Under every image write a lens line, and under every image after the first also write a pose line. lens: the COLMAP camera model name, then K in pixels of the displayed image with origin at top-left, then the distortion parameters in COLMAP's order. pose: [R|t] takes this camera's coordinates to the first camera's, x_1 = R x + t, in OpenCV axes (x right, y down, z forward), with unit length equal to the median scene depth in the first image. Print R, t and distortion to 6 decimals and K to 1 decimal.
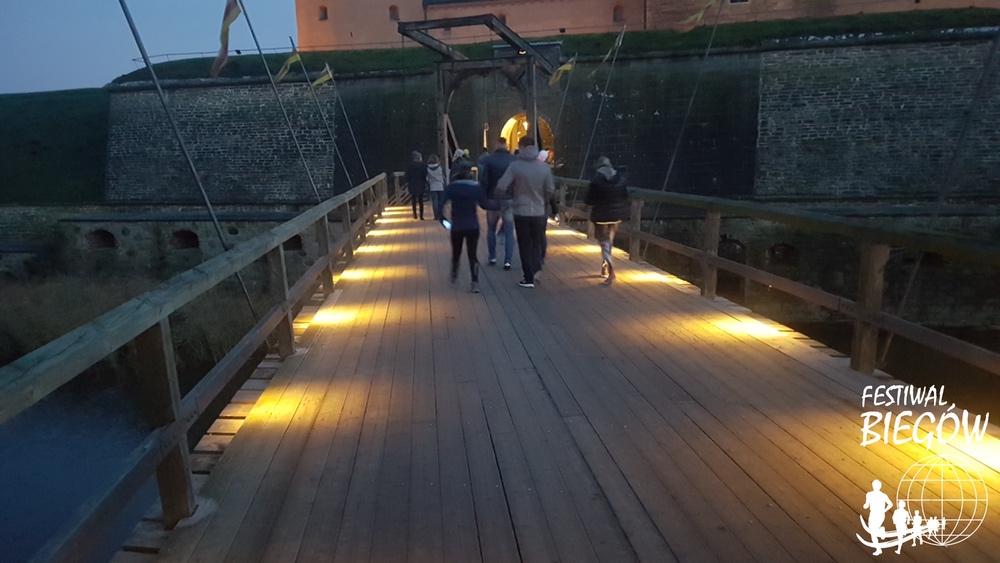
lens RADIAL K [[771.2, 0, 507.2], [0, 771.2, 306.3], [0, 0, 1]] dist [0.191680, -0.294372]
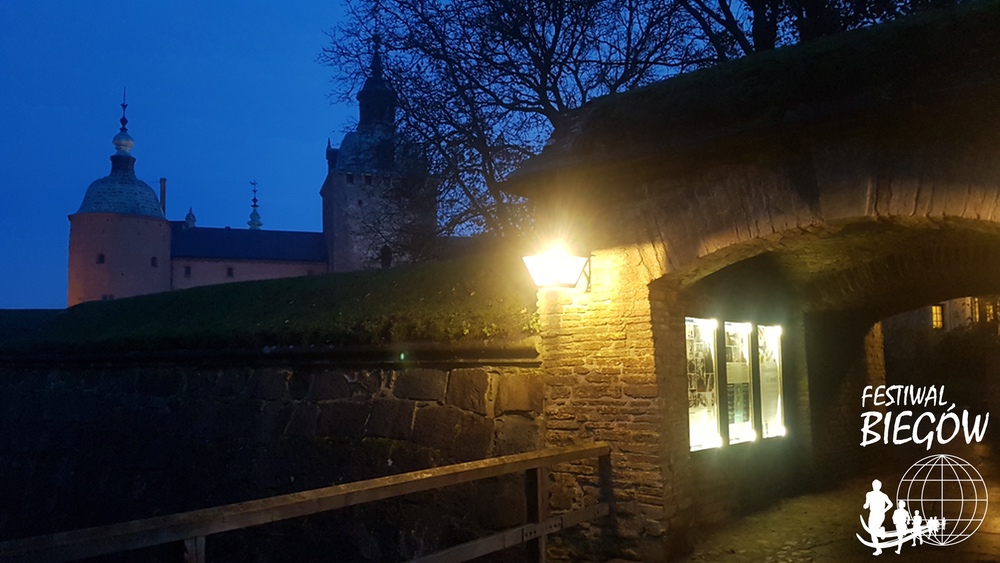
lens RADIAL K [[771.2, 0, 493.5], [0, 771.2, 297.6], [0, 0, 1]] dist [0.191680, -0.294372]
pose [[0.875064, 0.060466, 0.480215, -0.654460], [0.075123, 0.963174, -0.258170, 0.255063], [-0.478141, 0.261990, 0.838297, -1.116841]]
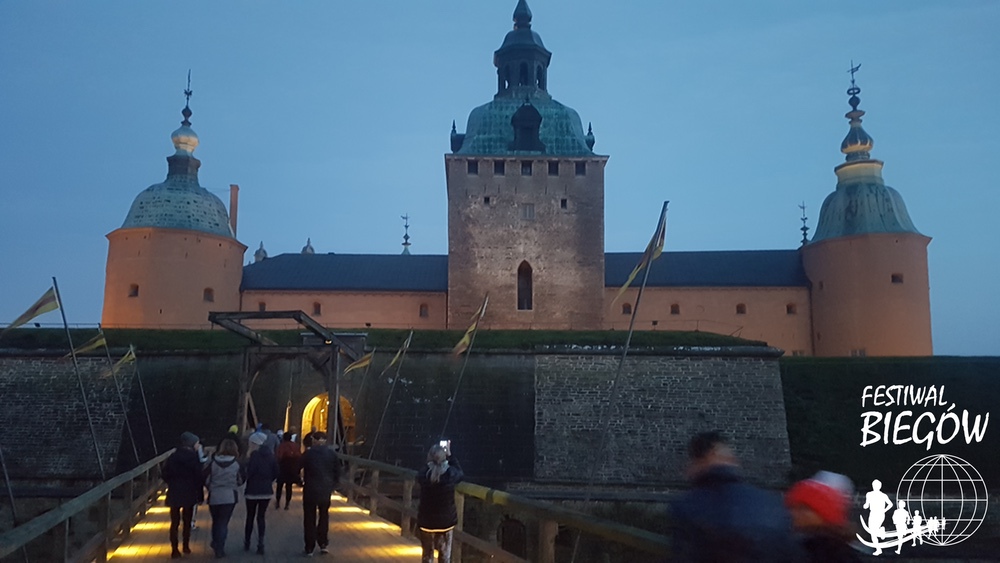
lens RADIAL K [[771.2, 0, 491.2], [0, 771.2, 312.9], [0, 0, 1]] dist [0.191680, -0.294372]
pose [[0.975567, 0.067587, 0.209050, 0.011173], [0.006709, 0.941899, -0.335829, 0.007069], [-0.219602, 0.329026, 0.918432, -0.065954]]
